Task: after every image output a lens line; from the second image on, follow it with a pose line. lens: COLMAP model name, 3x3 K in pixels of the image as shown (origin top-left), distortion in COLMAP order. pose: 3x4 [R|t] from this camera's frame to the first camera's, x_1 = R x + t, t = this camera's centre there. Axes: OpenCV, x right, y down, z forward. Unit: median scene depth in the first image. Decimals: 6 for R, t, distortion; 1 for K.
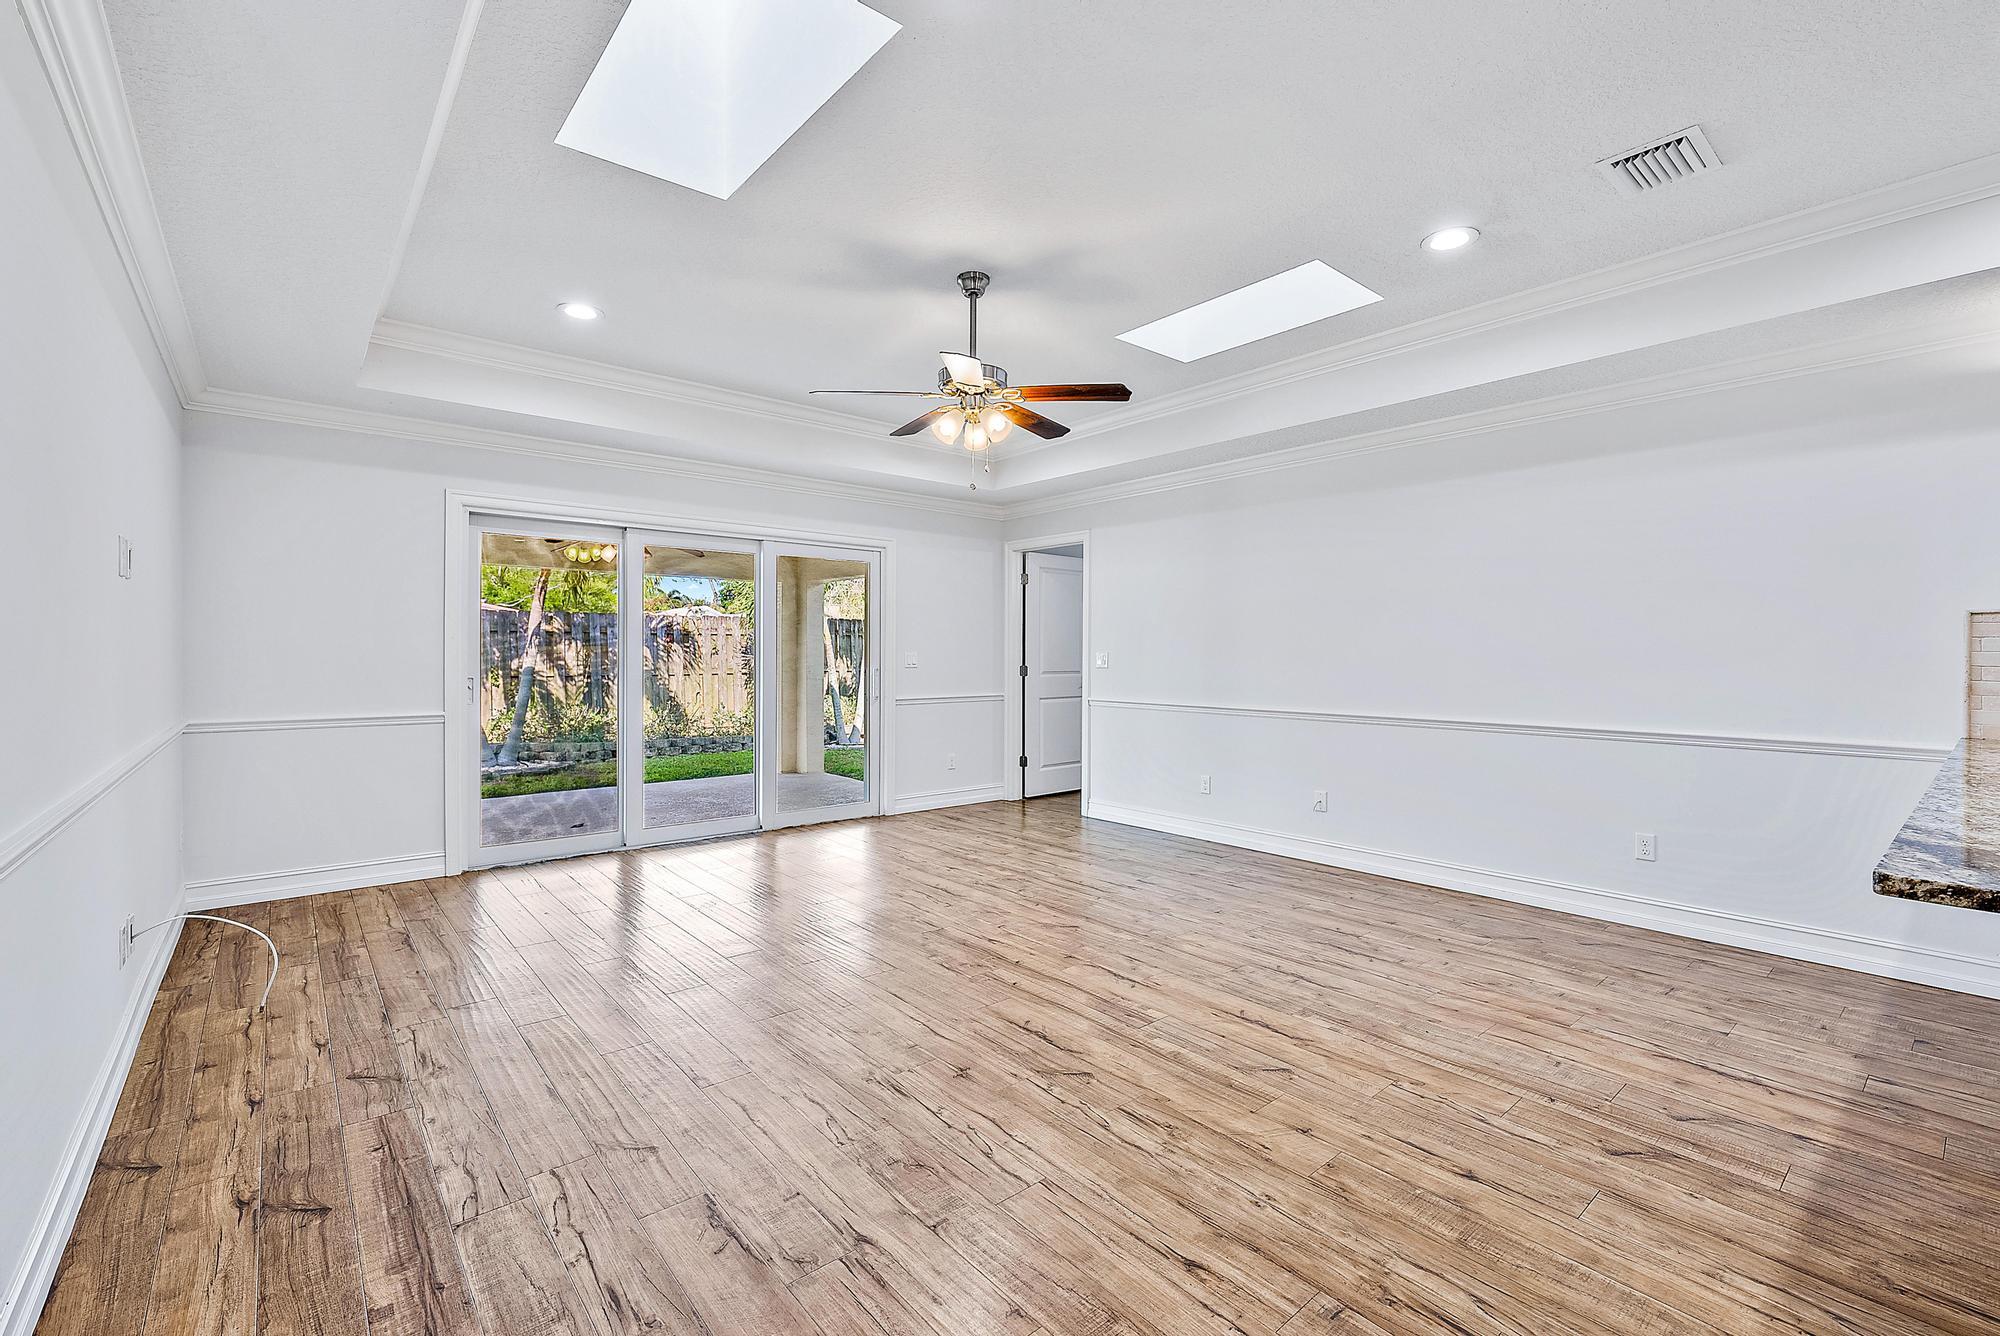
lens RADIAL K [[854.3, 0, 1007.4], [0, 854.3, 662.0], [0, 0, 1]] dist [0.002581, -0.000202]
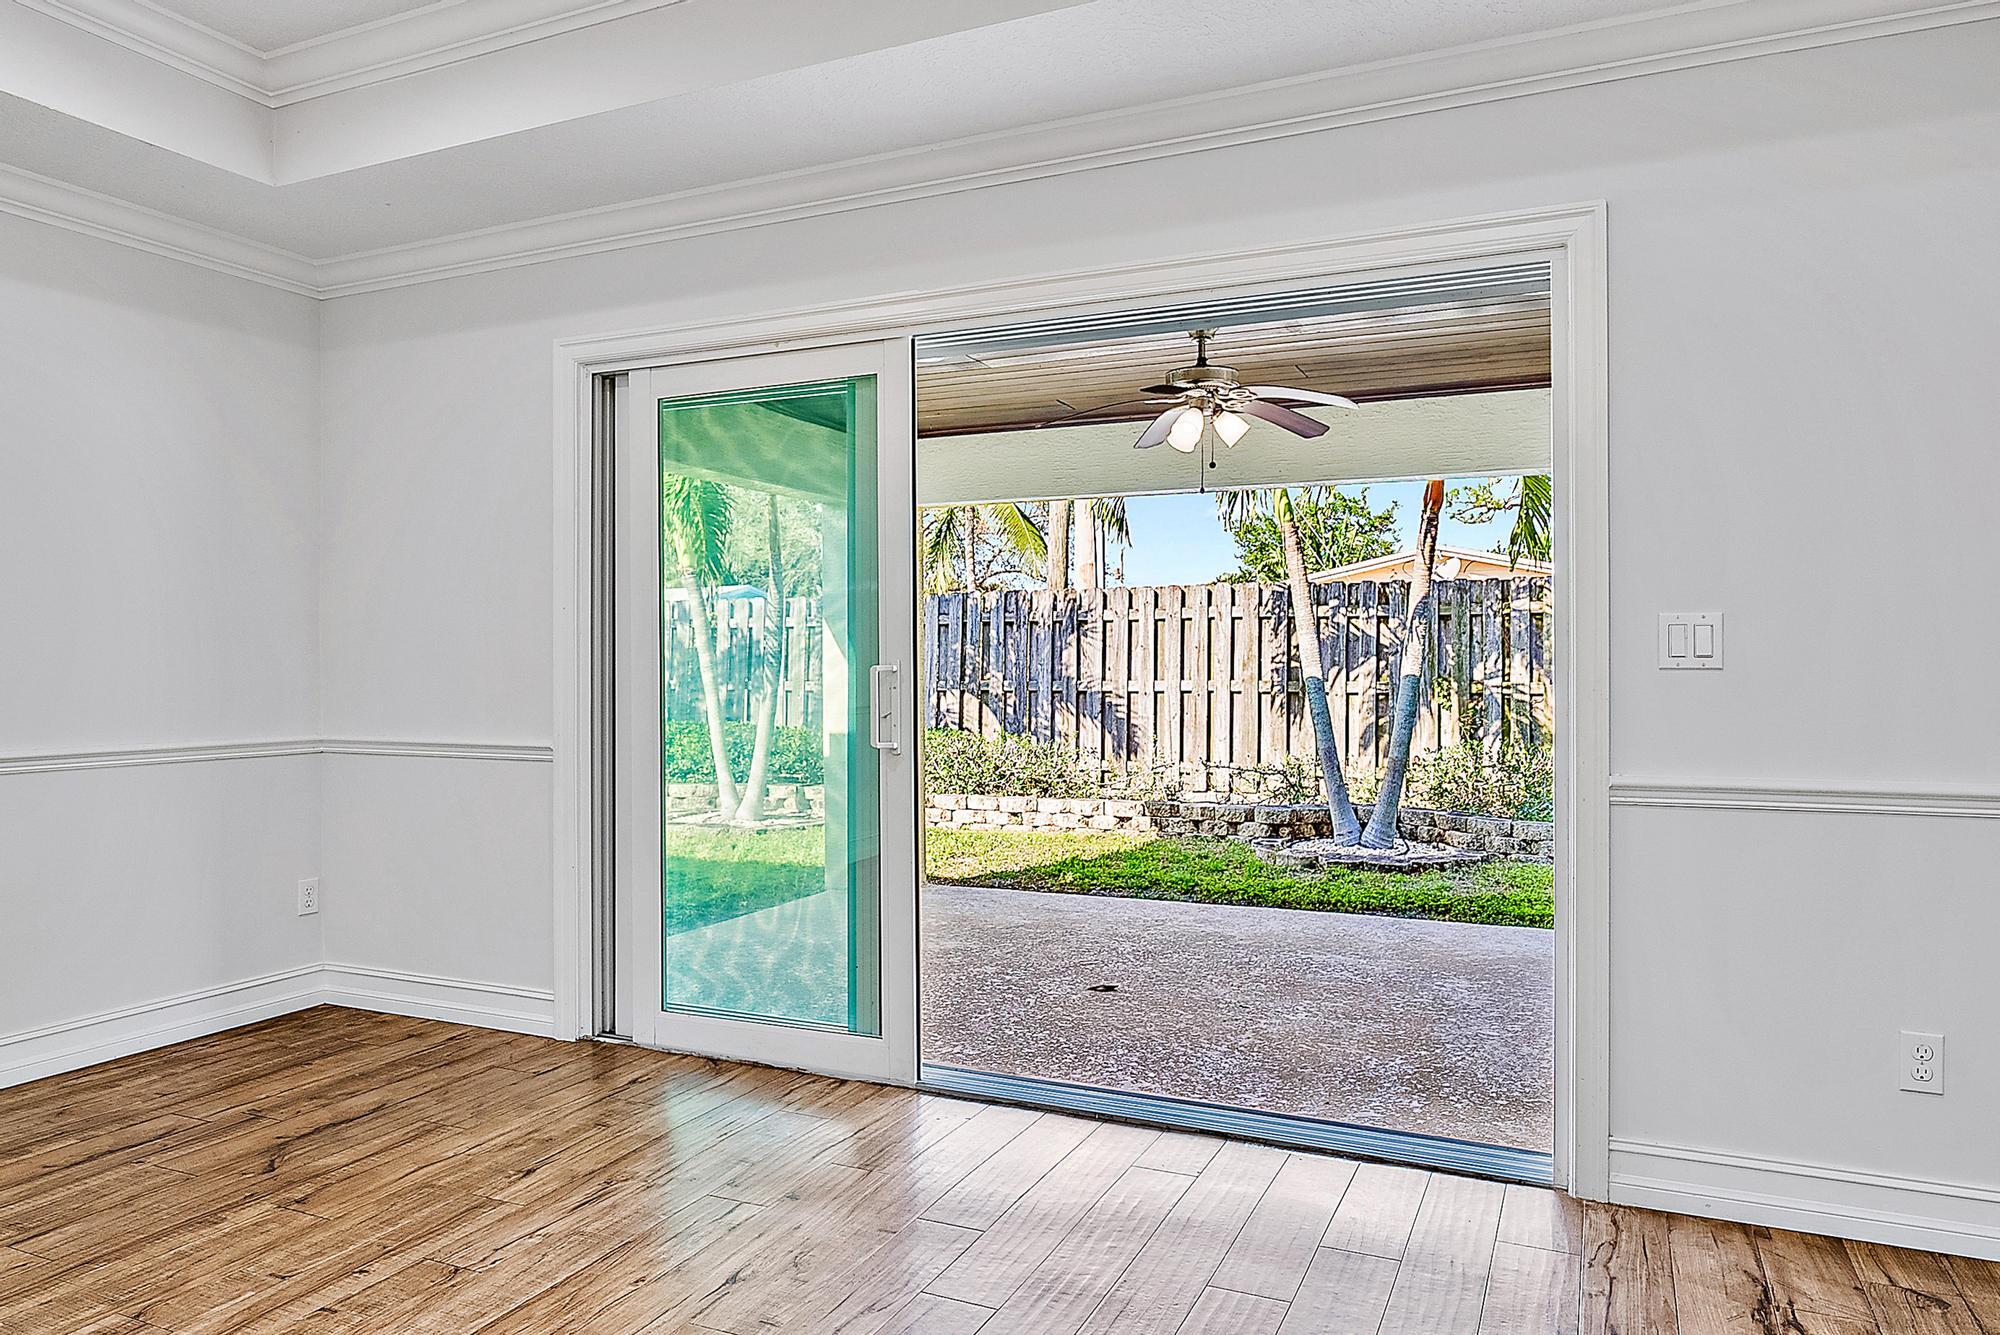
lens RADIAL K [[1314.9, 0, 1004.6], [0, 1314.9, 675.3], [0, 0, 1]] dist [0.001090, -0.001629]
pose [[0.422335, 0.002926, -0.906435, 0.332876], [-0.003952, 0.999991, 0.001387, 0.019240], [0.906431, 0.002996, 0.422343, 1.282680]]
